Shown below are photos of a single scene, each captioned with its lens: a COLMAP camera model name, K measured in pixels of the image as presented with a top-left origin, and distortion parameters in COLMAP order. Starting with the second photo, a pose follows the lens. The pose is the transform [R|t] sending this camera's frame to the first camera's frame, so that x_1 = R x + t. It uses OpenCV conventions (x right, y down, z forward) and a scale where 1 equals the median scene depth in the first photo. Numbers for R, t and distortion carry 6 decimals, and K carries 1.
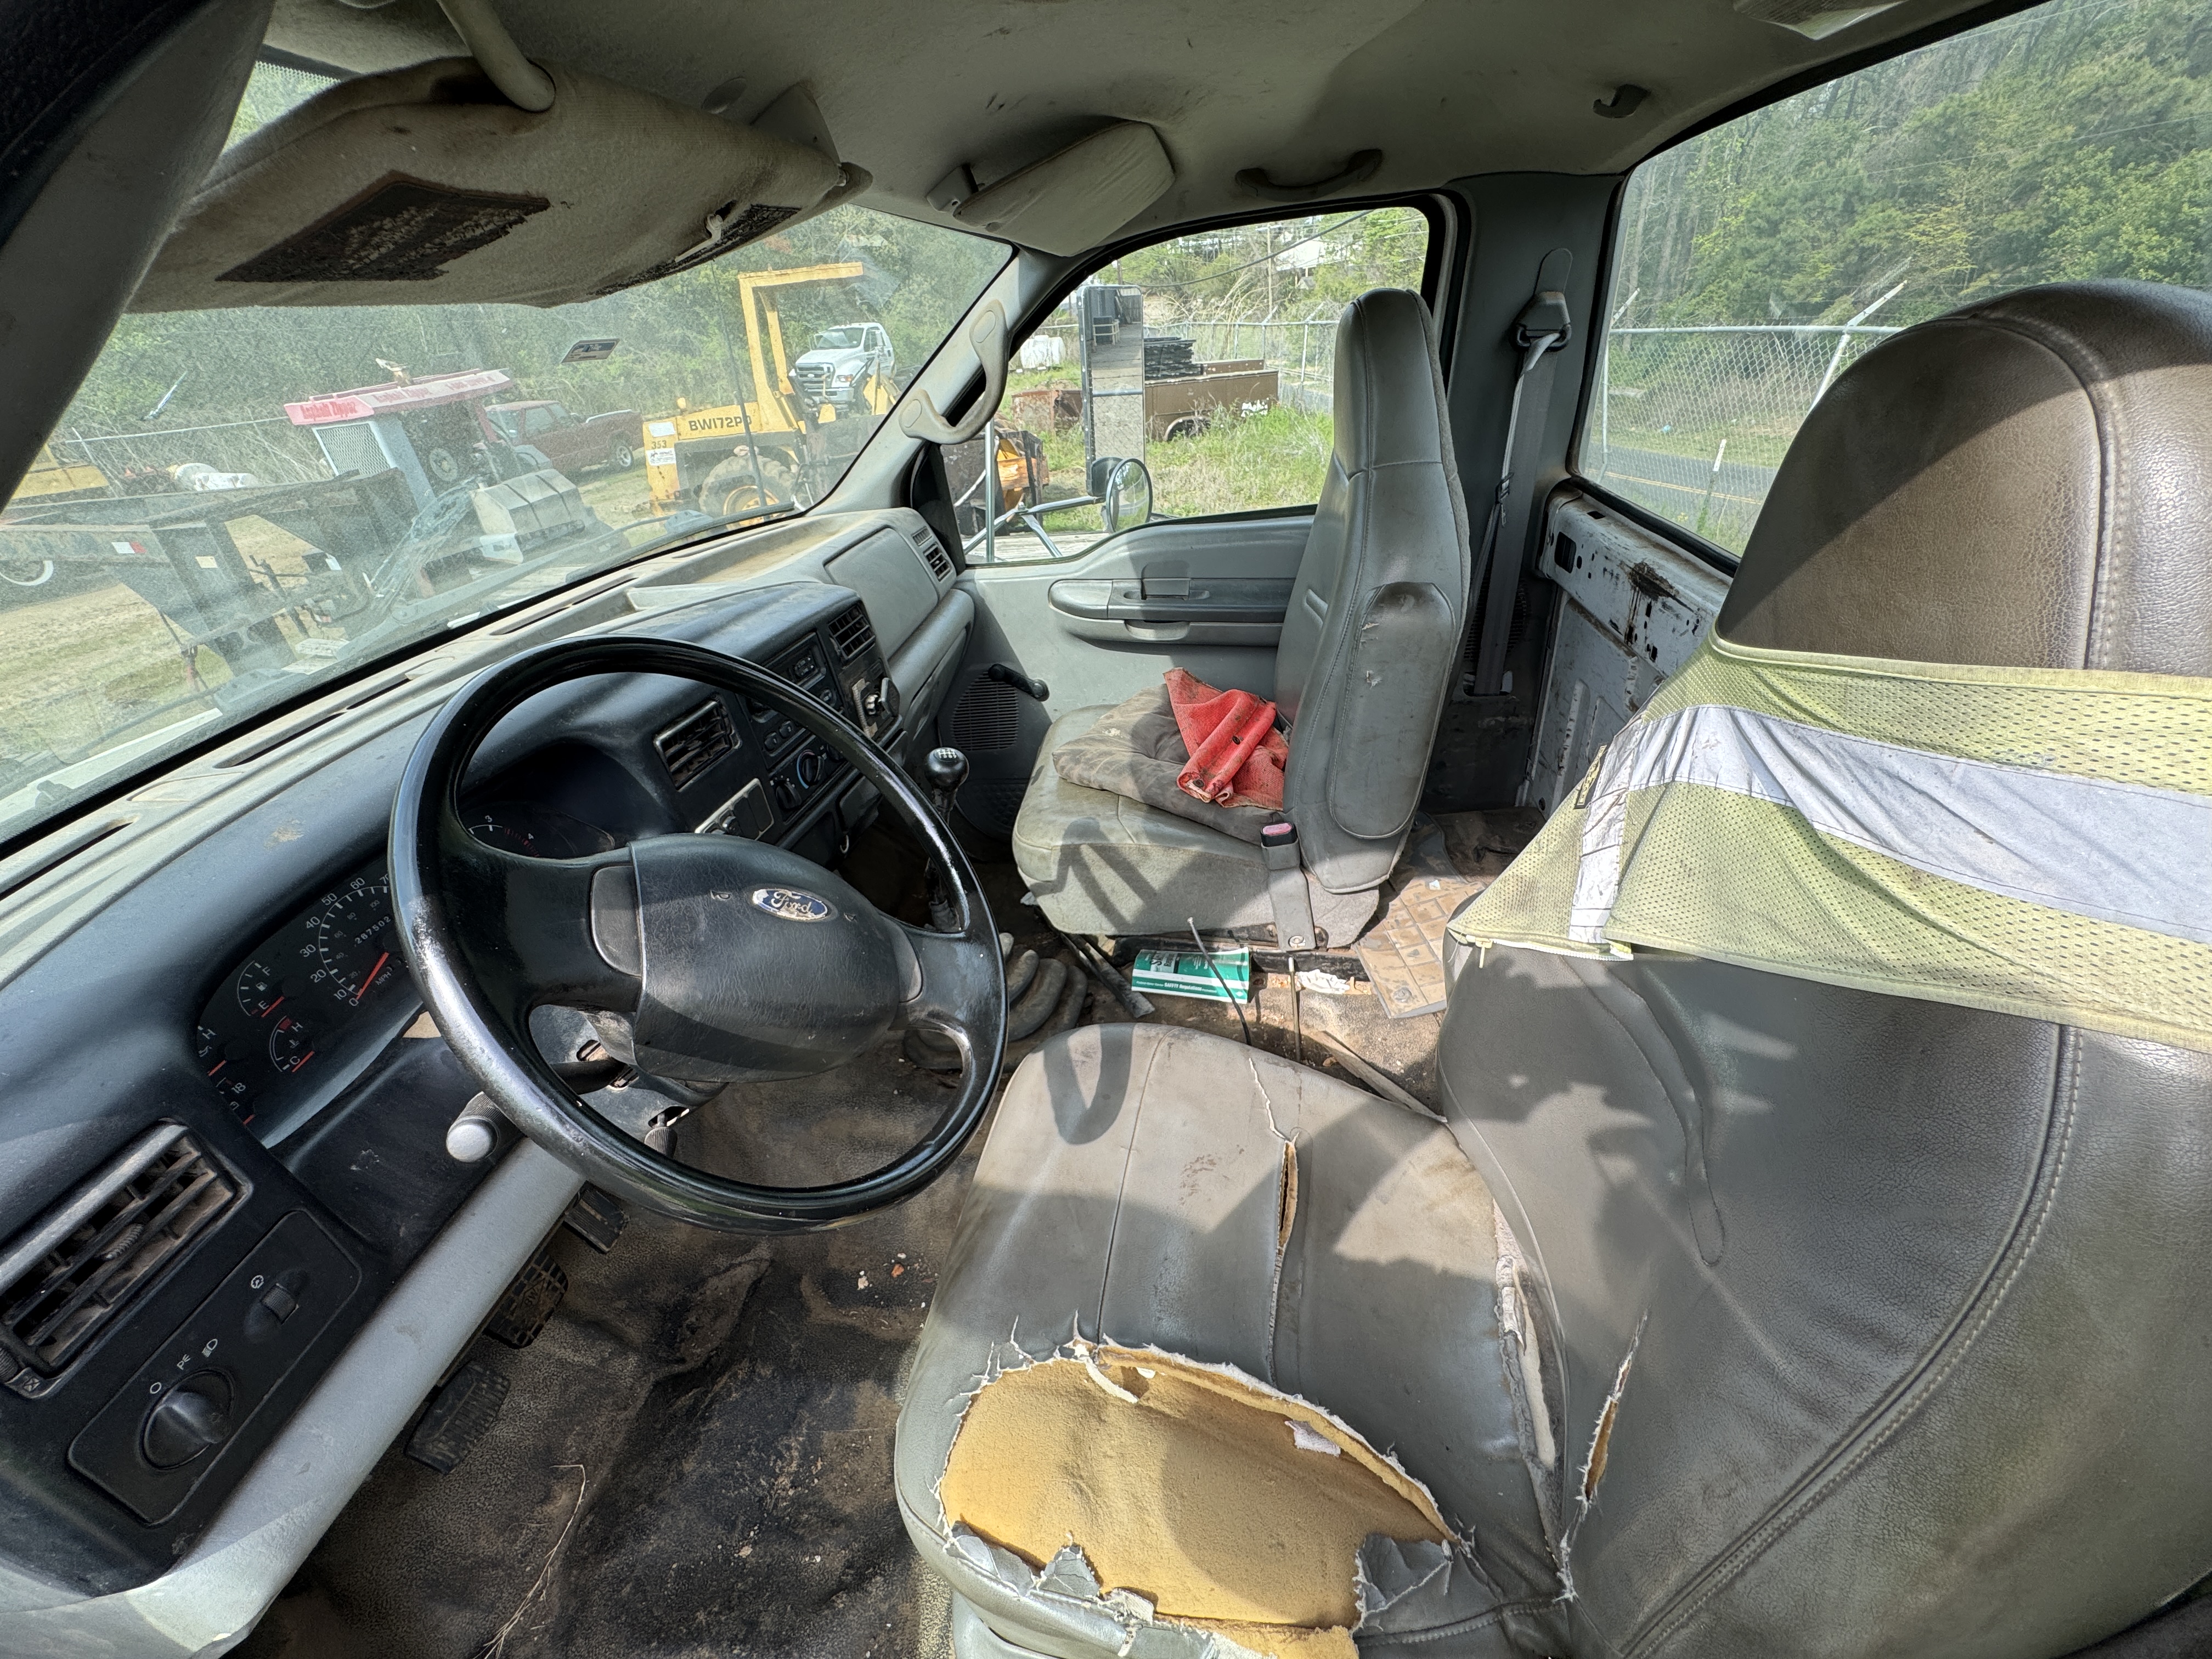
lens RADIAL K [[892.5, 0, 1105.6], [0, 892.5, 835.6], [0, 0, 1]] dist [-0.001345, -0.000354]
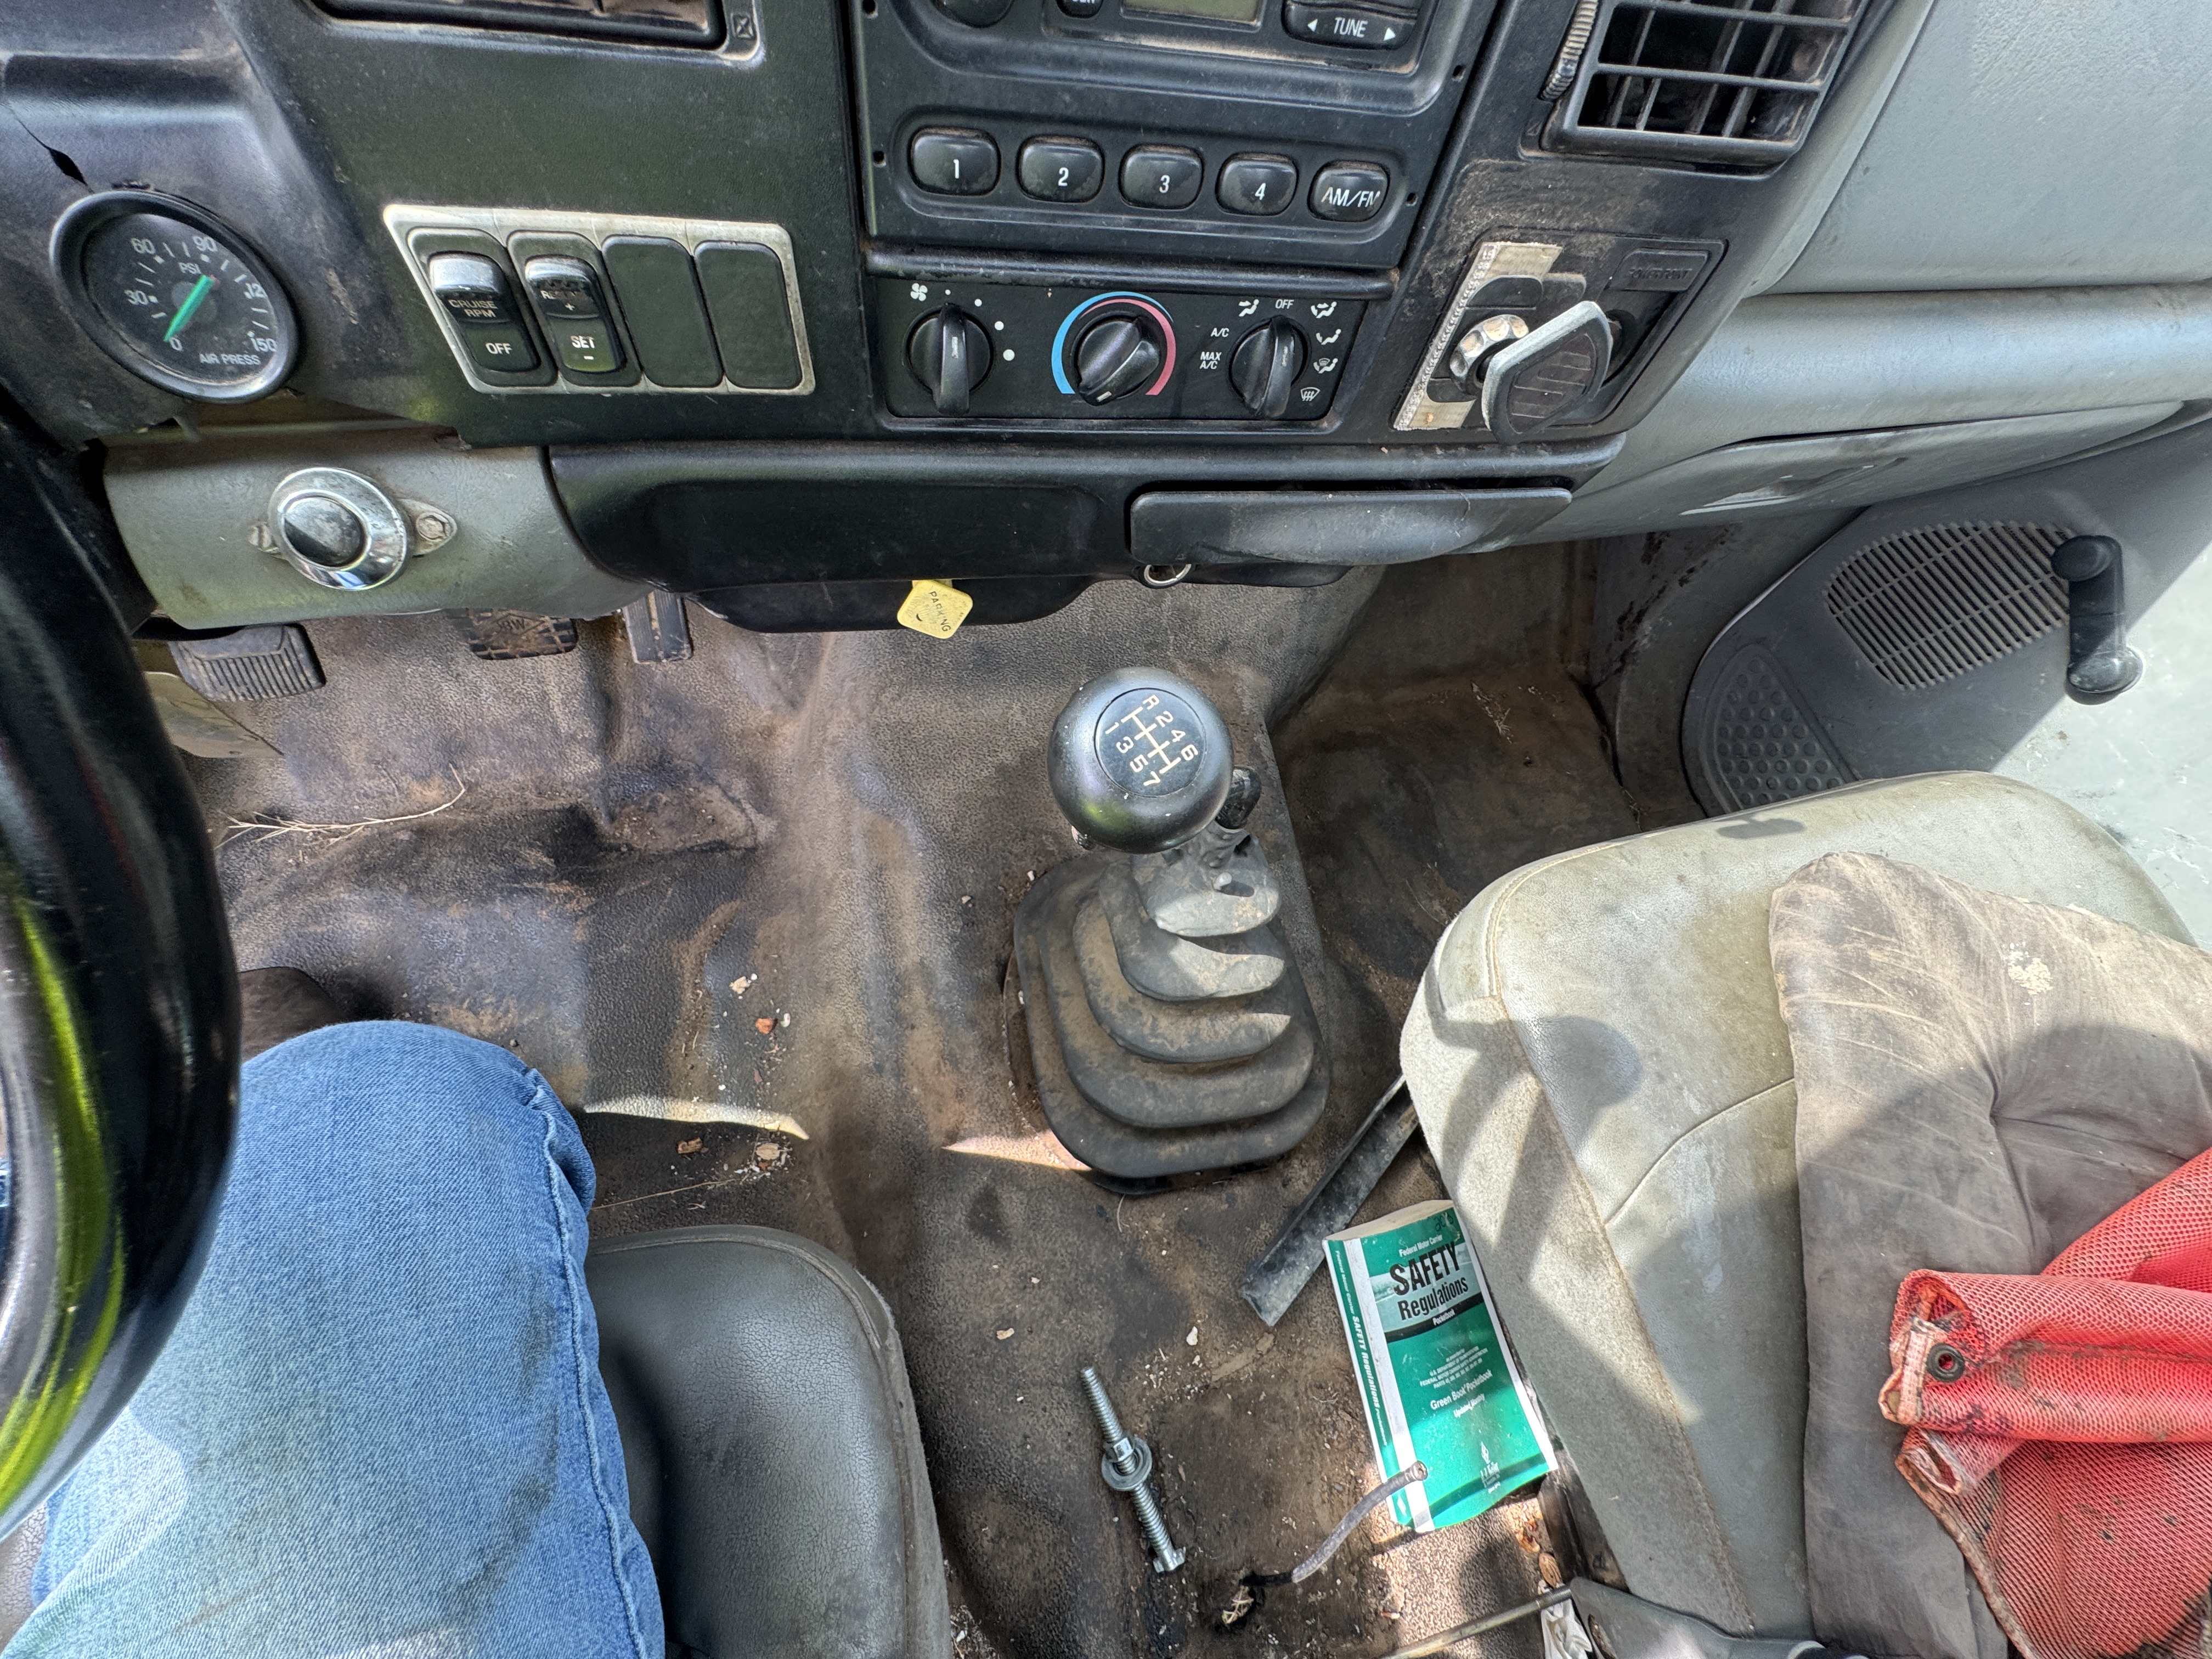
lens RADIAL K [[892.5, 0, 1103.7], [0, 892.5, 828.7], [0, 0, 1]] dist [-0.001345, -0.000354]
pose [[0.338719, 0.896013, -0.287105, -0.118117], [-0.624212, 0.442319, 0.643982, -0.264579], [0.704009, -0.038915, 0.709125, 0.999101]]
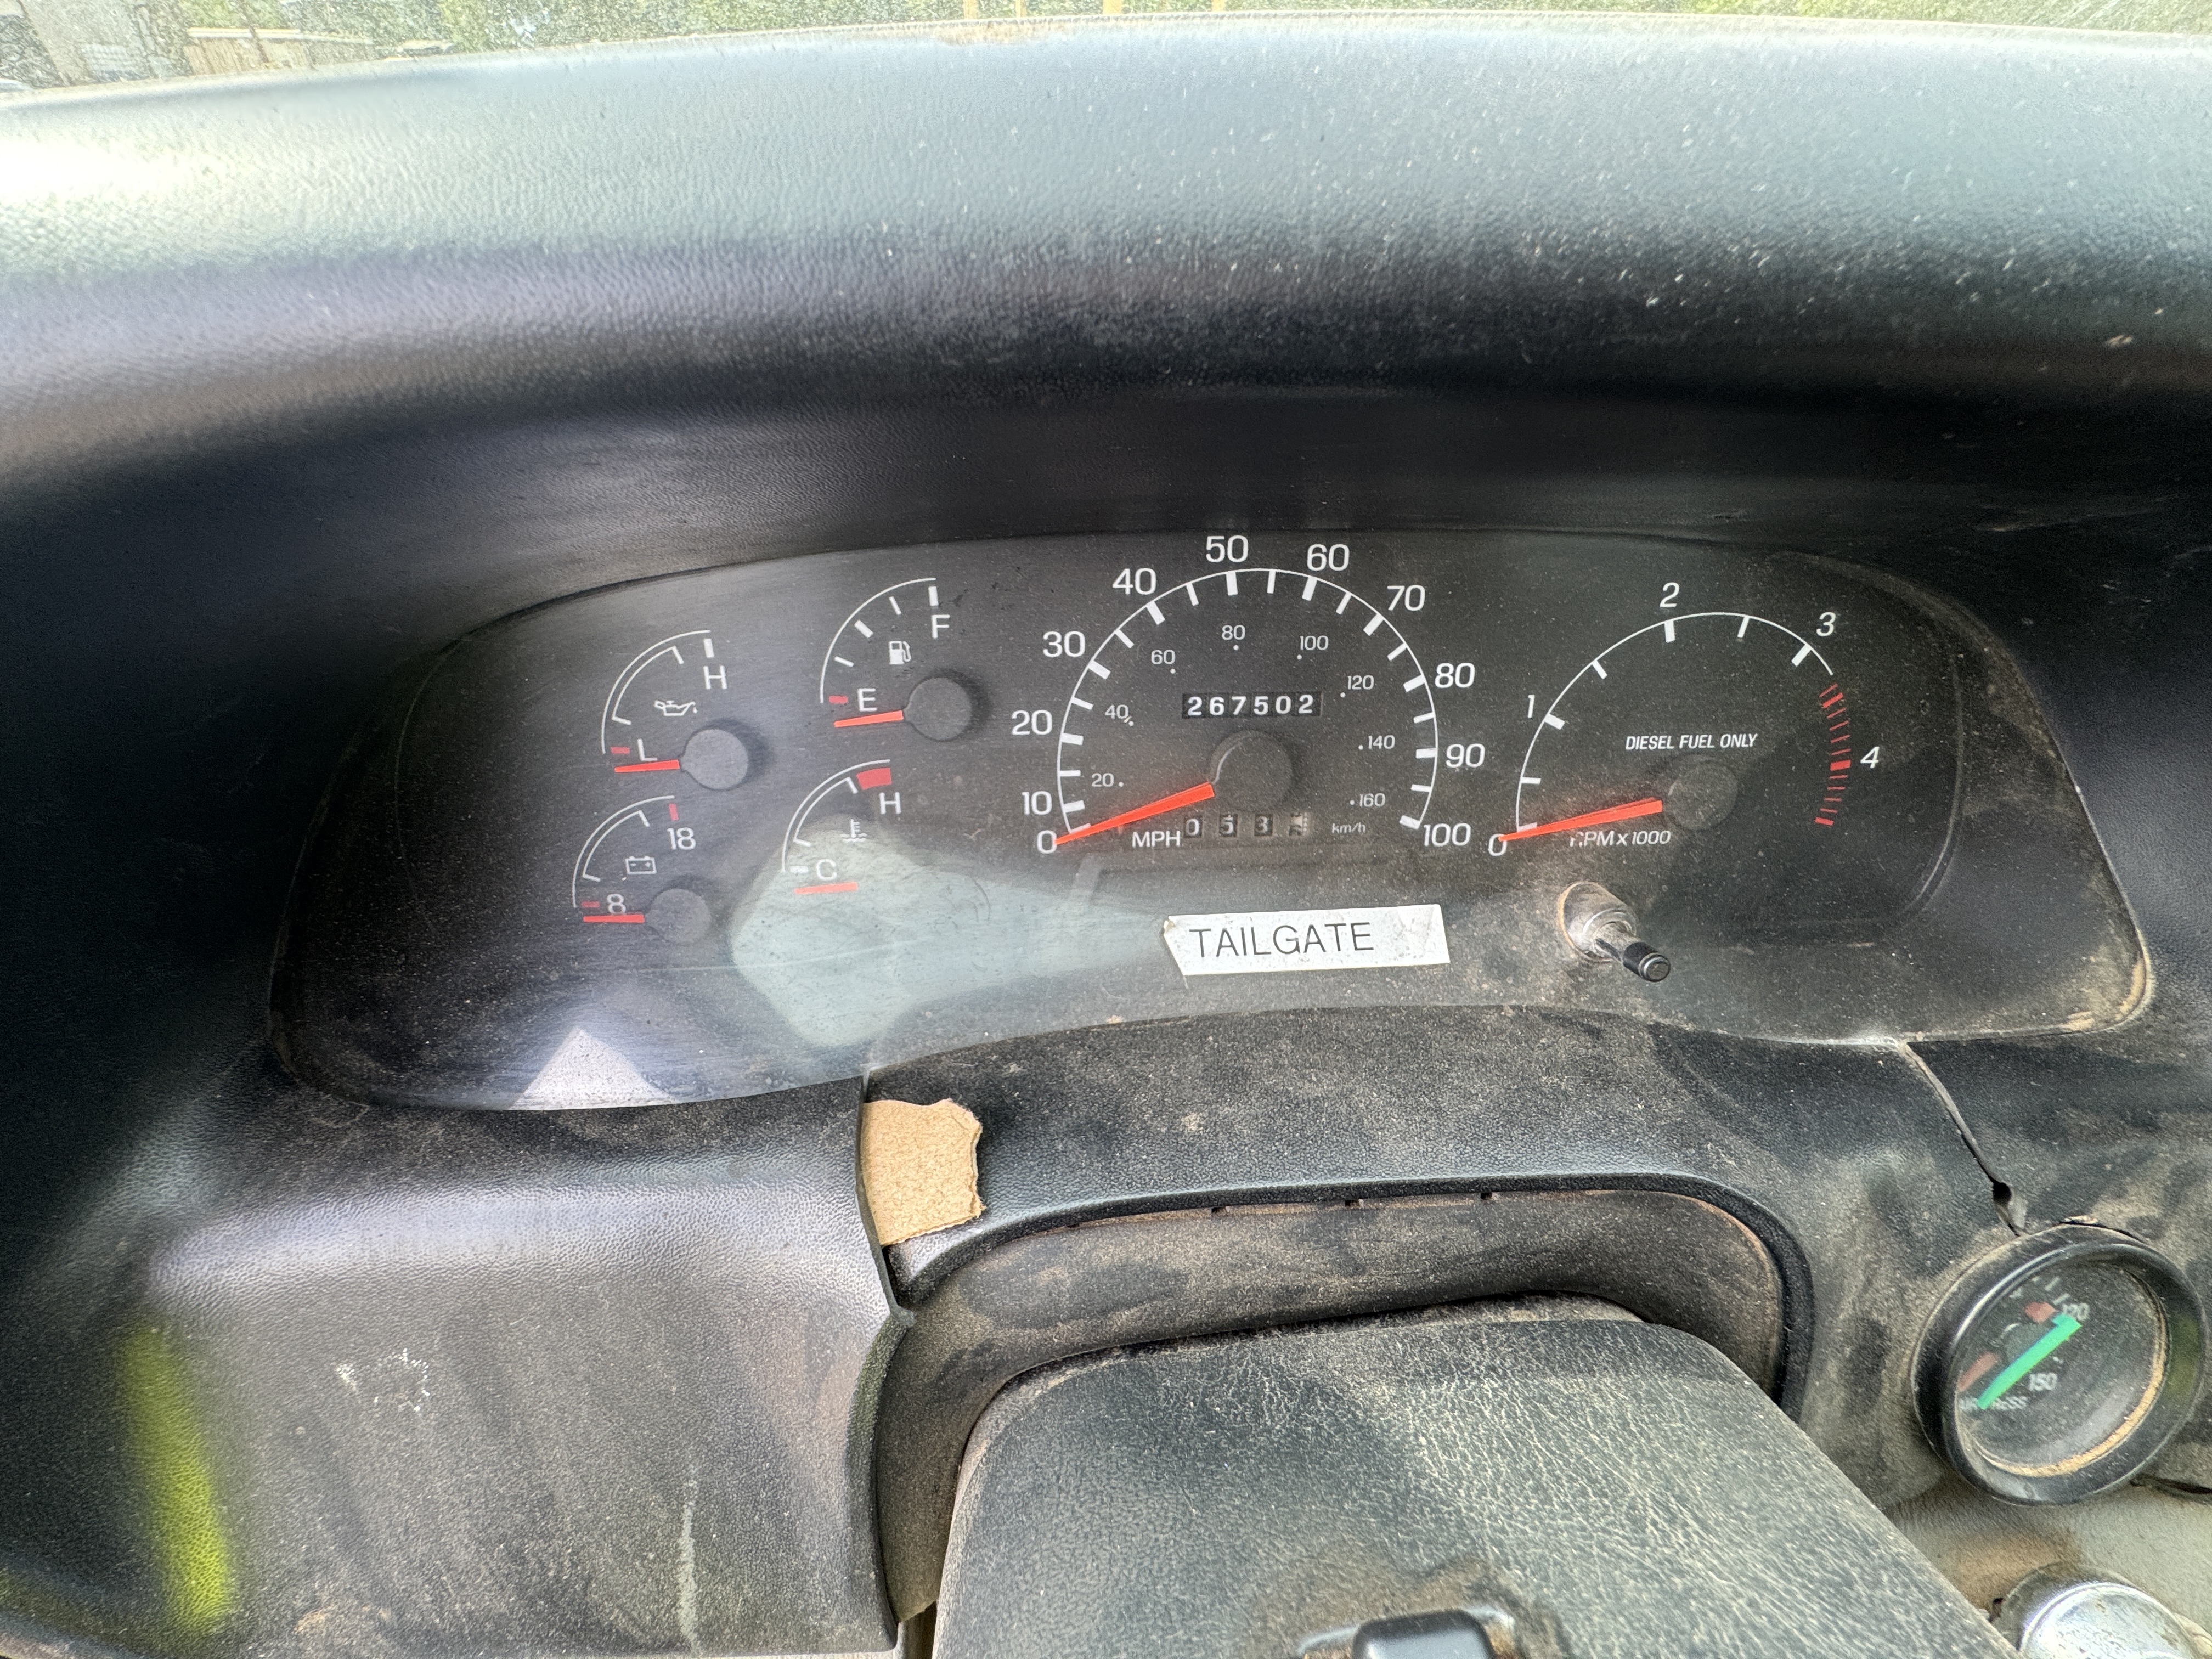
lens RADIAL K [[892.5, 0, 1103.4], [0, 892.5, 835.0], [0, 0, 1]] dist [-0.001345, -0.000354]
pose [[0.191905, 0.681132, -0.706563, -0.484395], [-0.535332, 0.676057, 0.506327, 0.005401], [0.822552, 0.281079, 0.494370, 0.680142]]
